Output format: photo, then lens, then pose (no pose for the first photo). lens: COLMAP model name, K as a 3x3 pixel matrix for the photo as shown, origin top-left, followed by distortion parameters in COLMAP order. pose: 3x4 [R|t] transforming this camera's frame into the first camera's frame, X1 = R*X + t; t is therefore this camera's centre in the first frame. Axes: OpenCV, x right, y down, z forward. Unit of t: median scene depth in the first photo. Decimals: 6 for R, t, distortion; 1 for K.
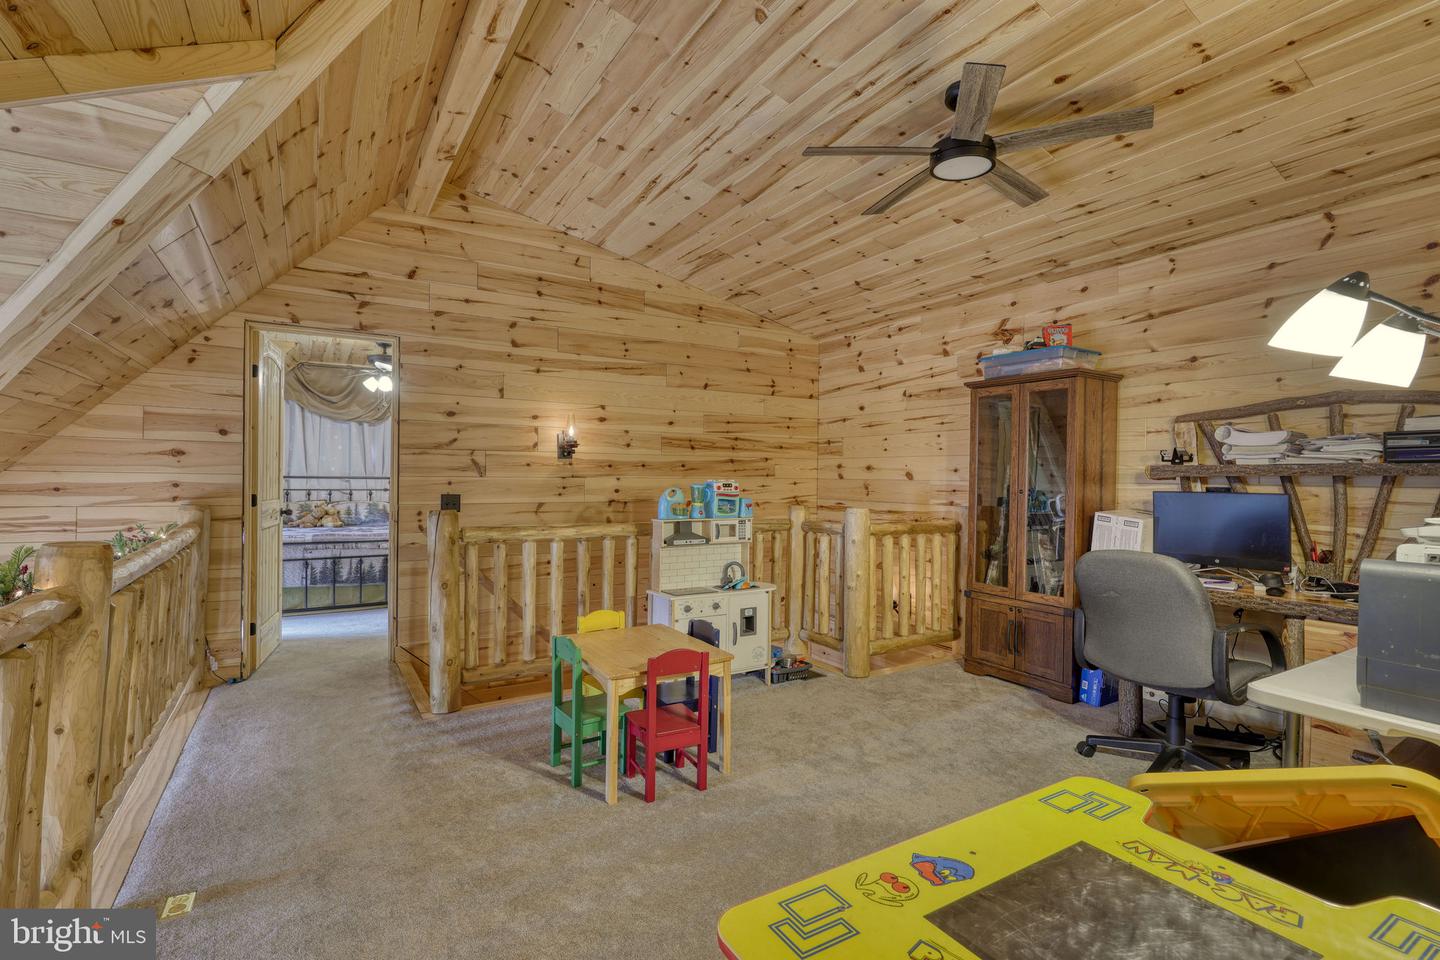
lens RADIAL K [[669.8, 0, 713.1], [0, 669.8, 477.5], [0, 0, 1]] dist [-0.001714, -0.000073]
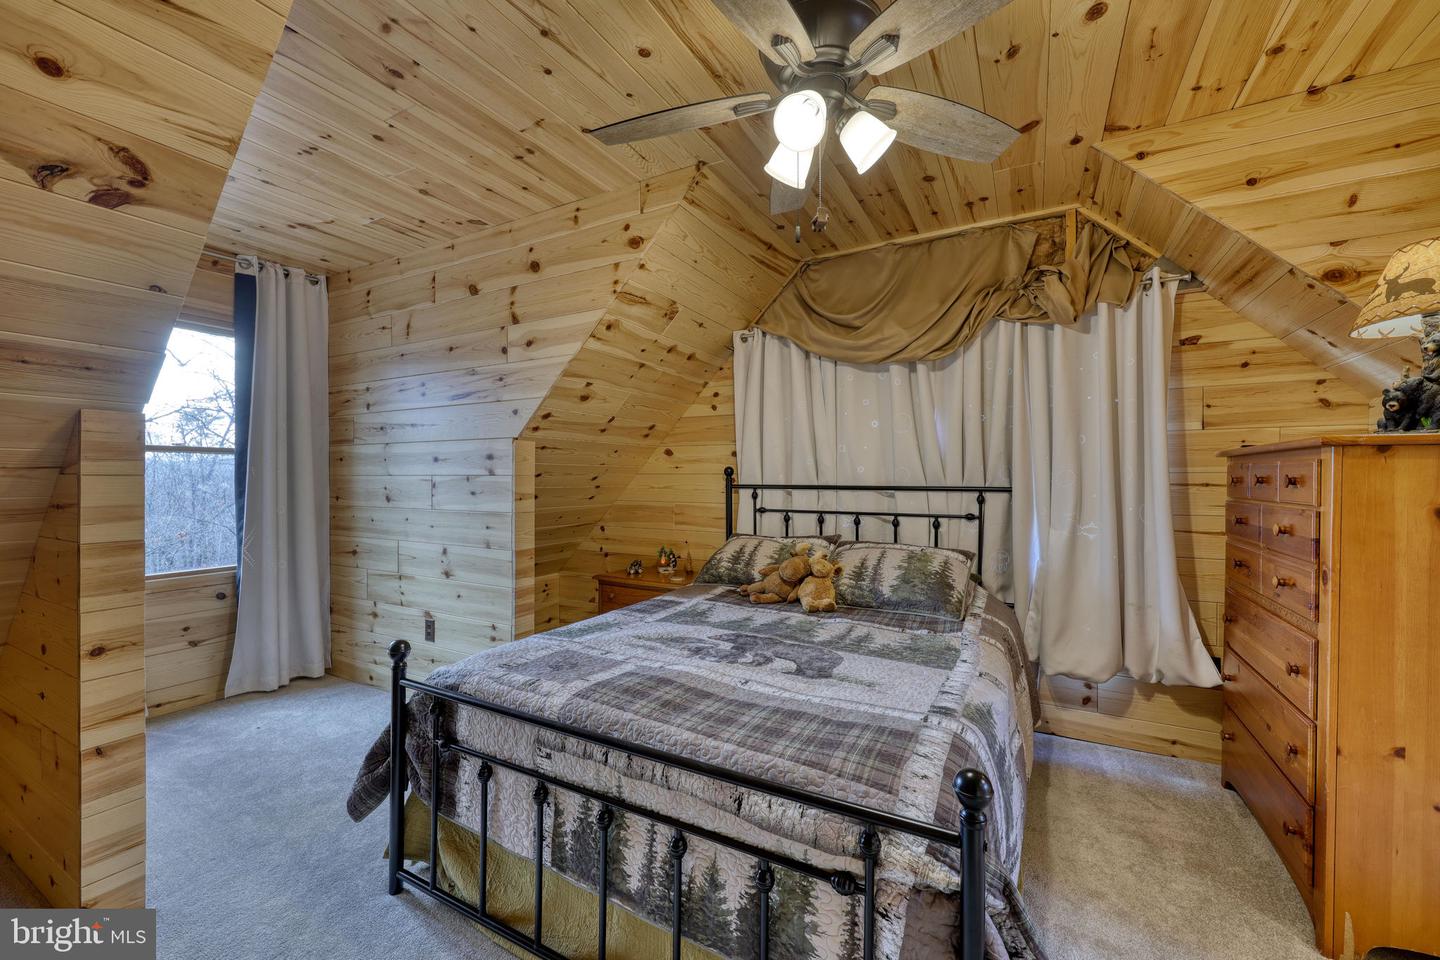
lens RADIAL K [[576.3, 0, 721.3], [0, 576.3, 478.5], [0, 0, 1]] dist [-0.000283, -0.000163]
pose [[0.499281, -0.003944, -0.866431, -0.334318], [0.003196, 0.999991, -0.002711, -0.007664], [0.866435, -0.001415, 0.499289, 0.905132]]
